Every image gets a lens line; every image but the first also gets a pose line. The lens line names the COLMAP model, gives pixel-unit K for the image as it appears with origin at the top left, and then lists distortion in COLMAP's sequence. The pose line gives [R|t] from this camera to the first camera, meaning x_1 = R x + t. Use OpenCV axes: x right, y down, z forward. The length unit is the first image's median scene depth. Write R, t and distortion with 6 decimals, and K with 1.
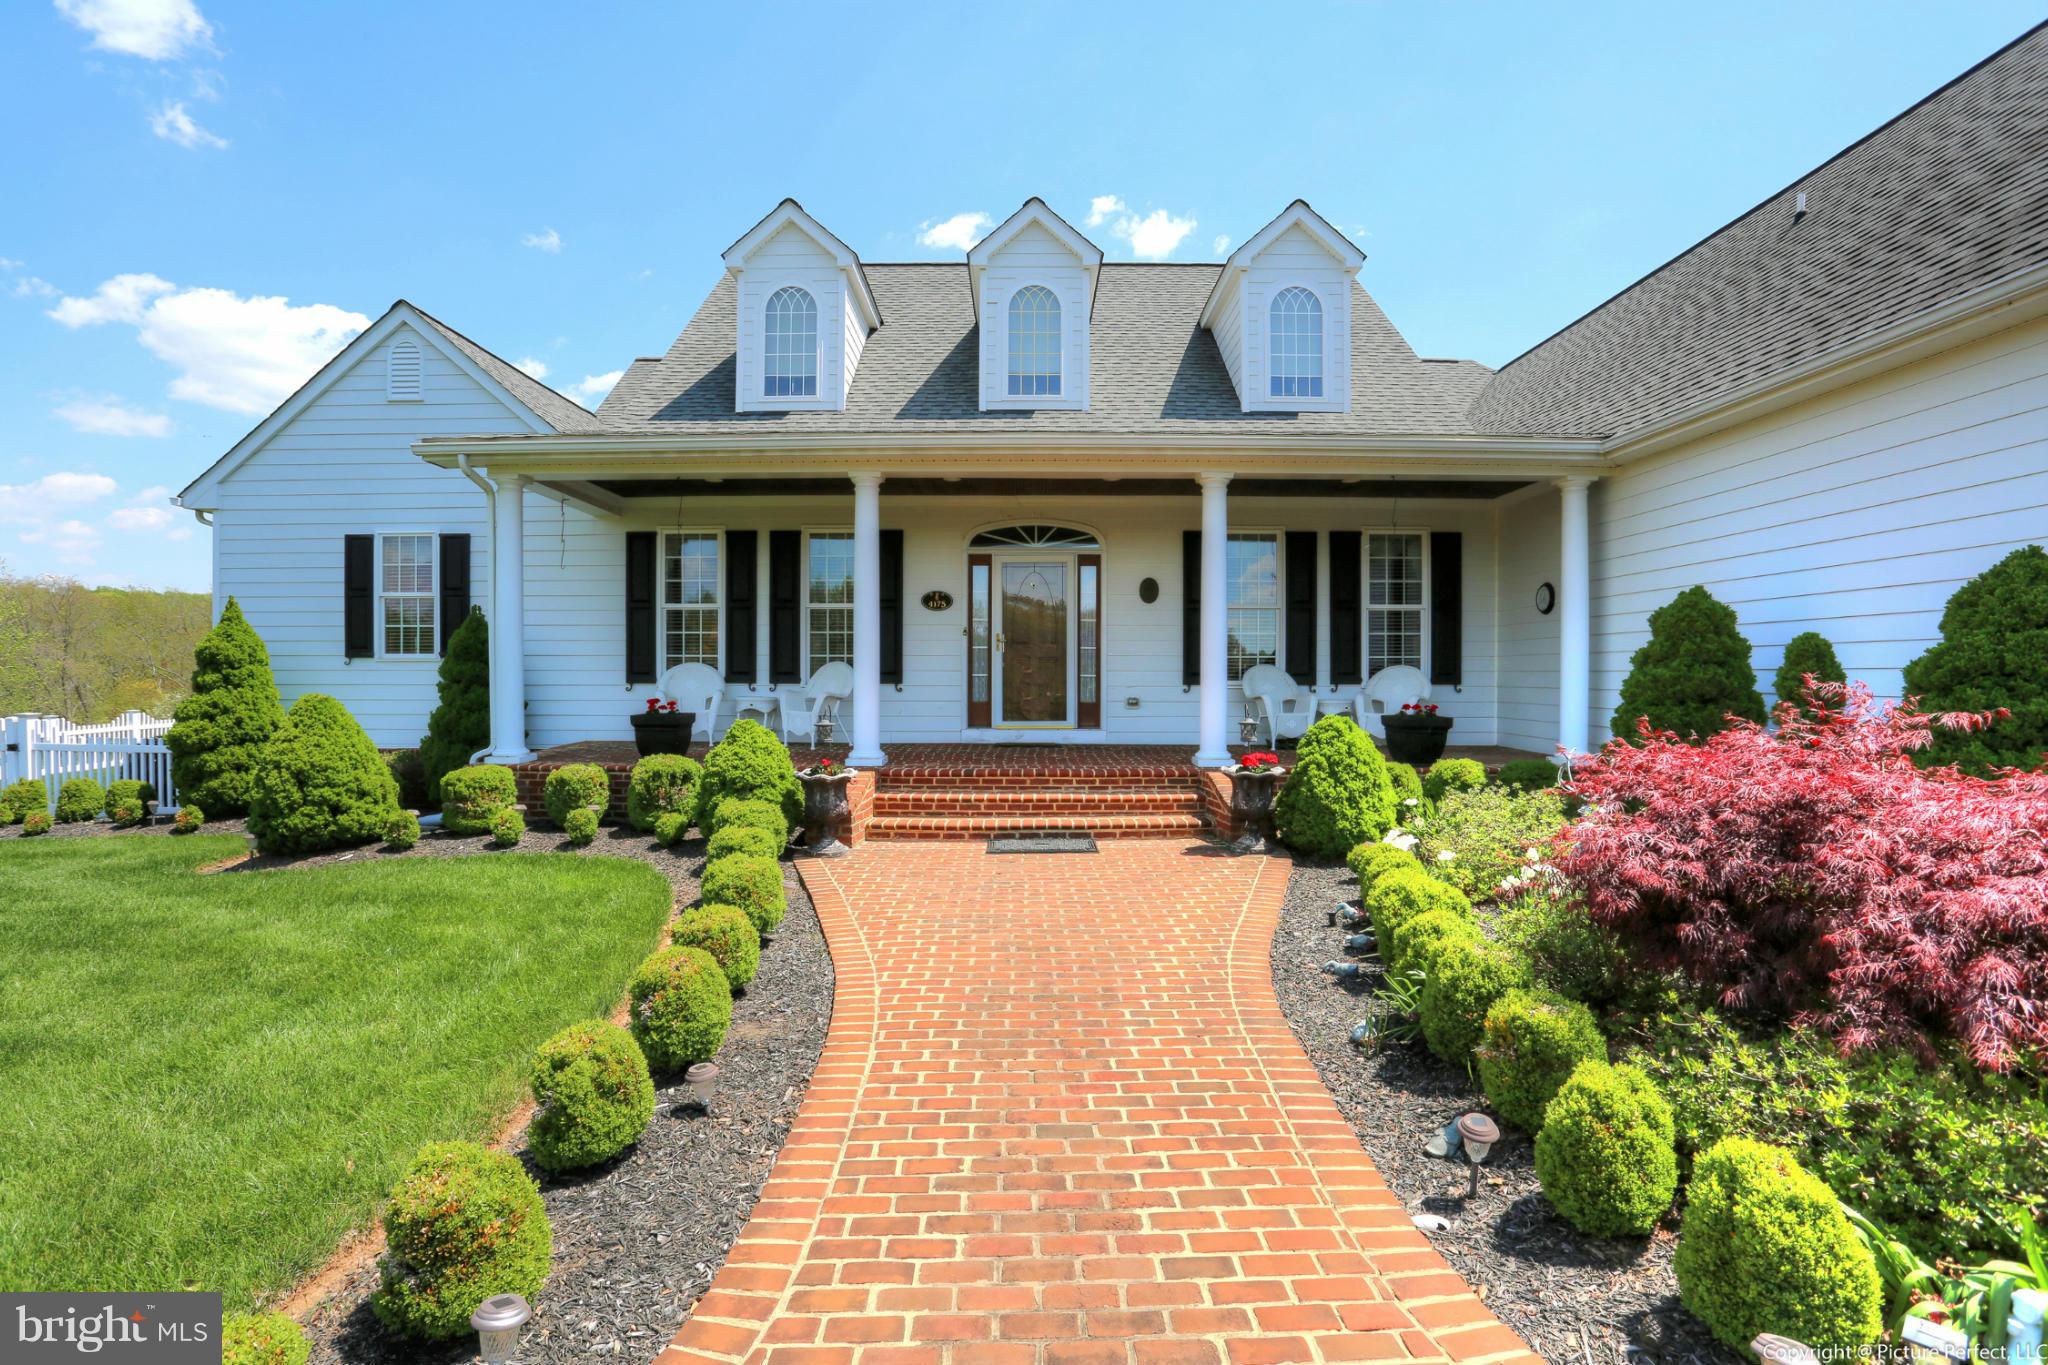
lens RADIAL K [[999.9, 0, 1016.1], [0, 999.9, 681.2], [0, 0, 1]] dist [-0.040132, 0.002998]
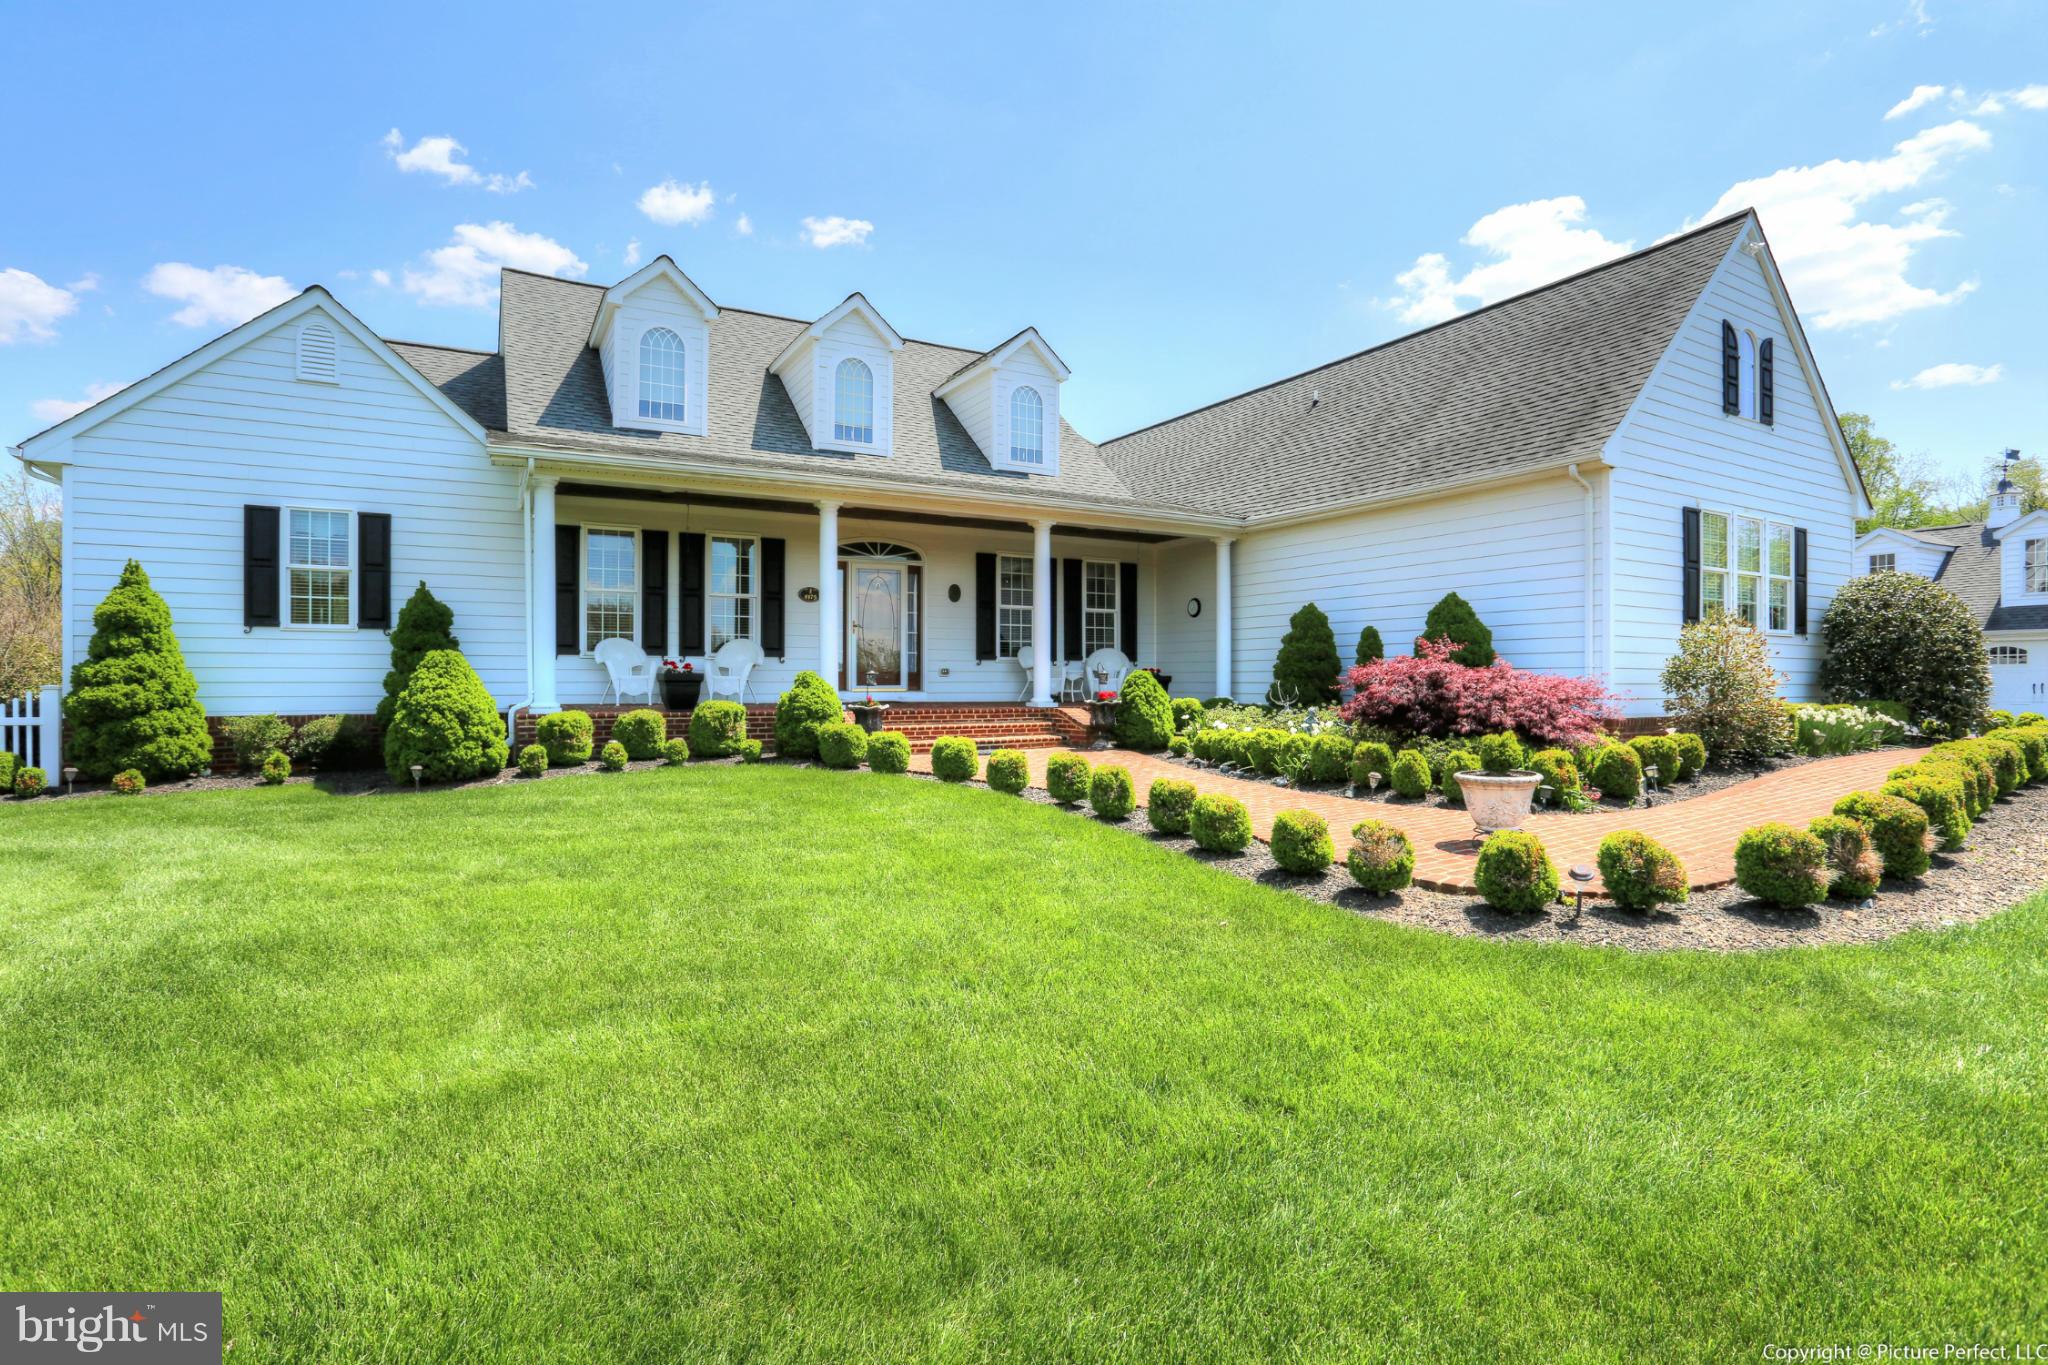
lens RADIAL K [[999.9, 0, 1029.1], [0, 999.9, 679.1], [0, 0, 1]] dist [-0.040132, 0.002998]
pose [[0.862299, -0.000351, 0.506399, -0.537297], [0.004972, 0.999957, -0.007773, 0.046024], [-0.506375, 0.009220, 0.862264, -0.298145]]
